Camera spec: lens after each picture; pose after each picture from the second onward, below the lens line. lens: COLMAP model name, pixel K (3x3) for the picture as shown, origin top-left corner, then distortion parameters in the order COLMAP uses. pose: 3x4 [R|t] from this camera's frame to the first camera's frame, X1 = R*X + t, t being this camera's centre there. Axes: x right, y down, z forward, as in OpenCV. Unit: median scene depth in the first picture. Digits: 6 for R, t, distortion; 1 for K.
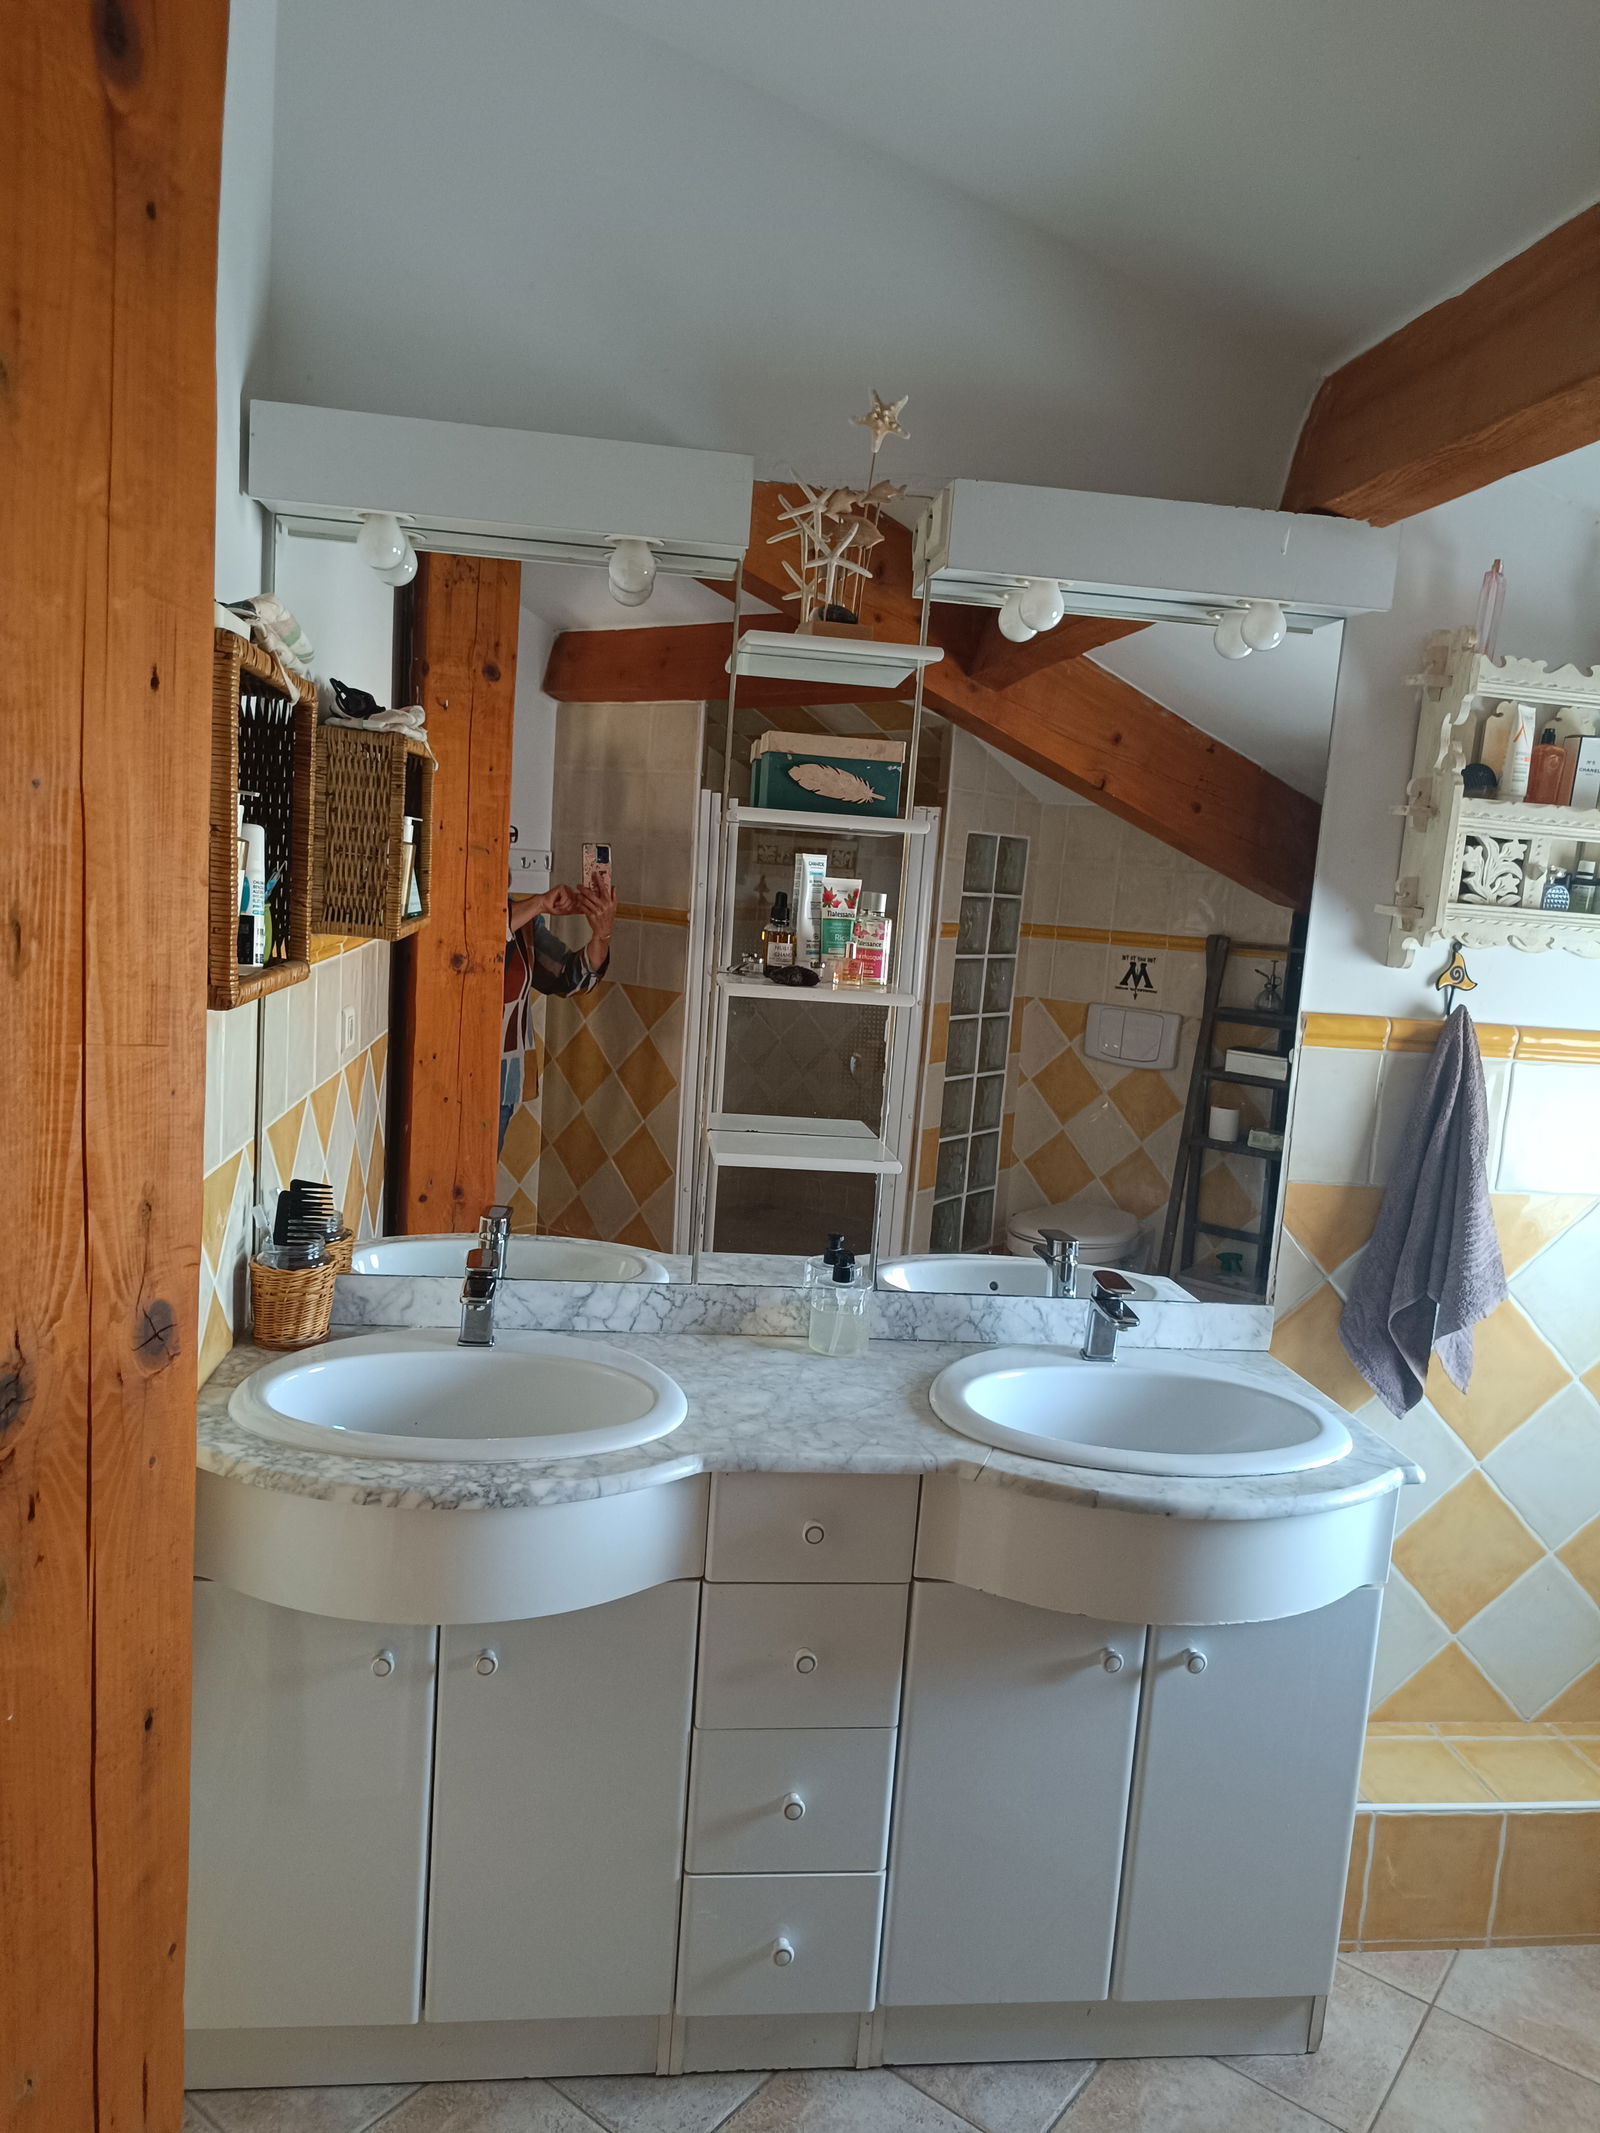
lens RADIAL K [[1480.2, 0, 801.4], [0, 1480.2, 1051.0], [0, 0, 1]] dist [0.022850, -0.029440]
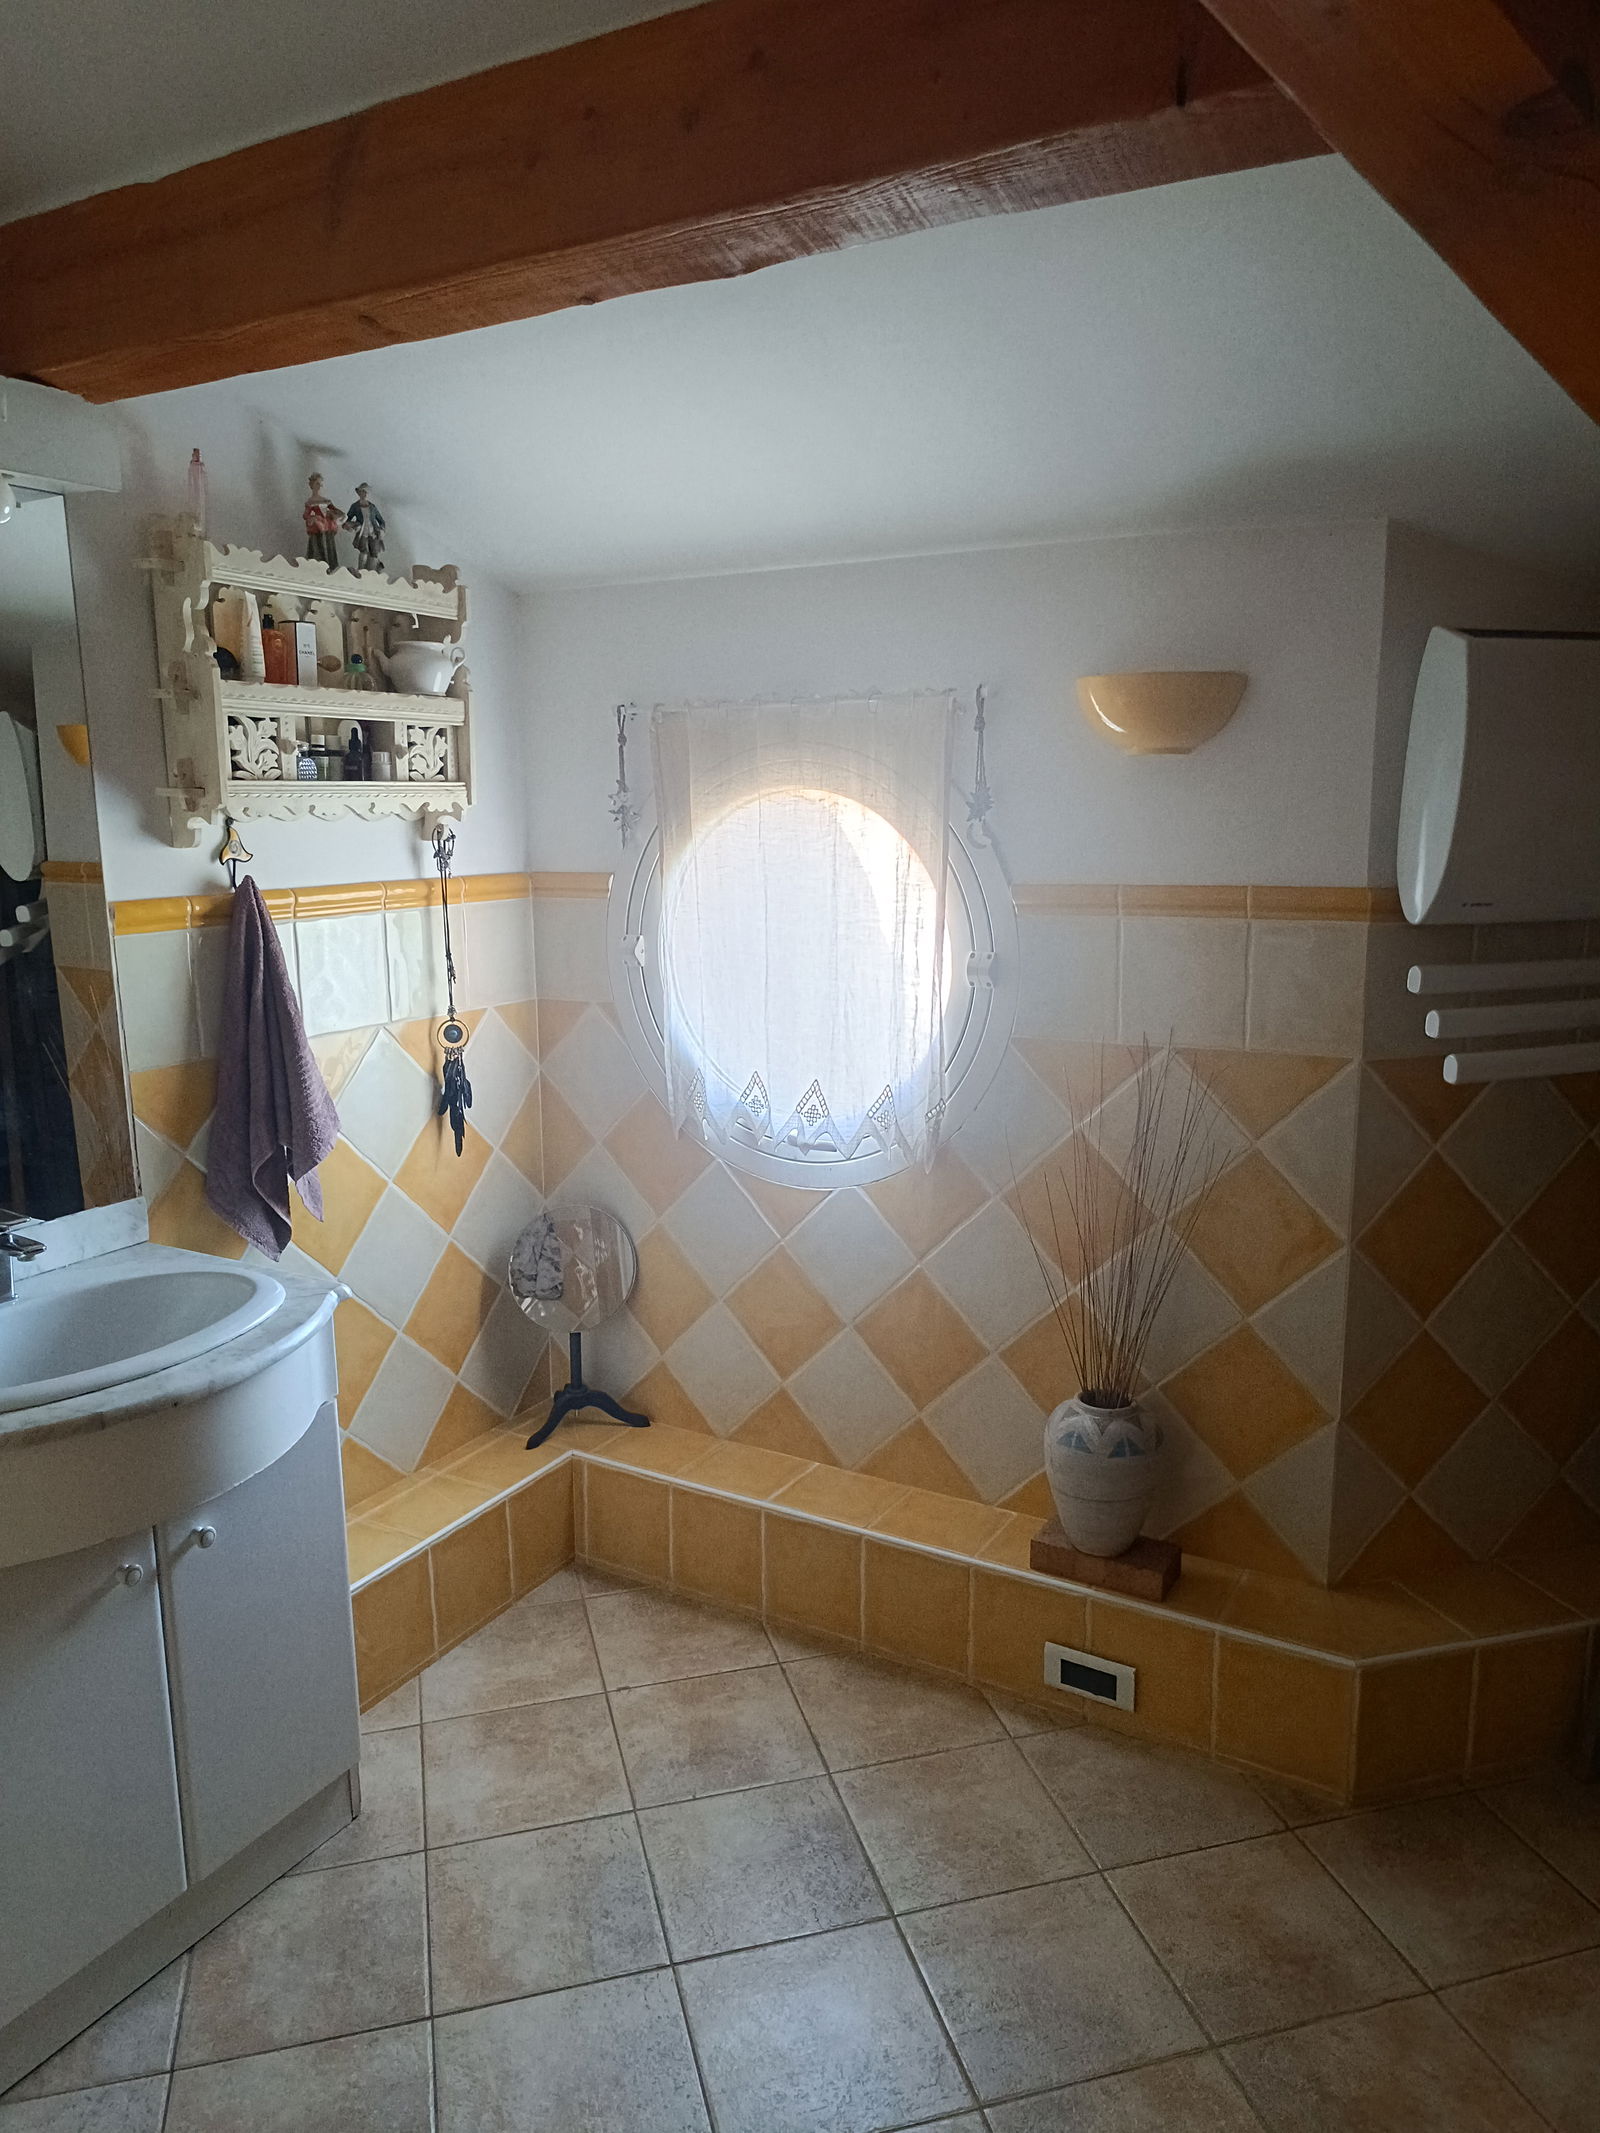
lens RADIAL K [[1478.4, 0, 790.7], [0, 1478.4, 1062.4], [0, 0, 1]] dist [0.023103, -0.027476]
pose [[0.597235, -0.220064, 0.771286, -0.185117], [0.154543, 0.975178, 0.158571, -0.008917], [-0.787037, 0.024493, 0.616420, 0.032300]]
